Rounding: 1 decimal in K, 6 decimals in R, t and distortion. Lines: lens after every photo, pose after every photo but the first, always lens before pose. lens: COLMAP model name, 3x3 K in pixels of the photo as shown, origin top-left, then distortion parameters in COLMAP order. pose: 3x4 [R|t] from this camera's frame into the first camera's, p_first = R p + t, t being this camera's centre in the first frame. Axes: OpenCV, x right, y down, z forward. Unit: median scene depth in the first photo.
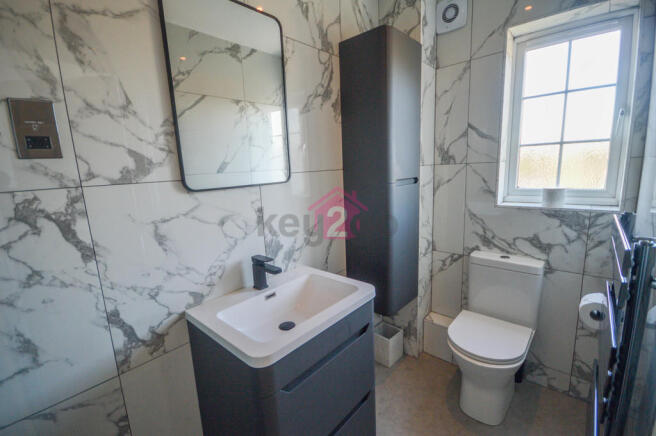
lens RADIAL K [[294.7, 0, 331.0], [0, 294.7, 219.4], [0, 0, 1]] dist [-0.000252, -0.000405]
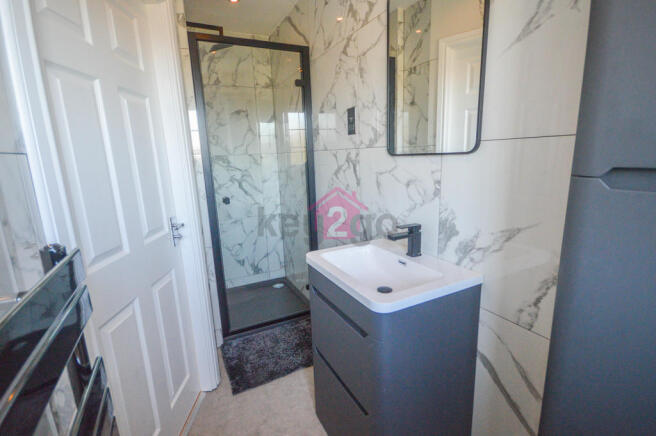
lens RADIAL K [[294.7, 0, 331.0], [0, 294.7, 219.4], [0, 0, 1]] dist [-0.000252, -0.000405]
pose [[-0.352554, 0.252174, -0.901173, 0.969774], [-0.127196, 0.941156, 0.313124, -0.219108], [0.927107, 0.225019, -0.299733, 1.296839]]
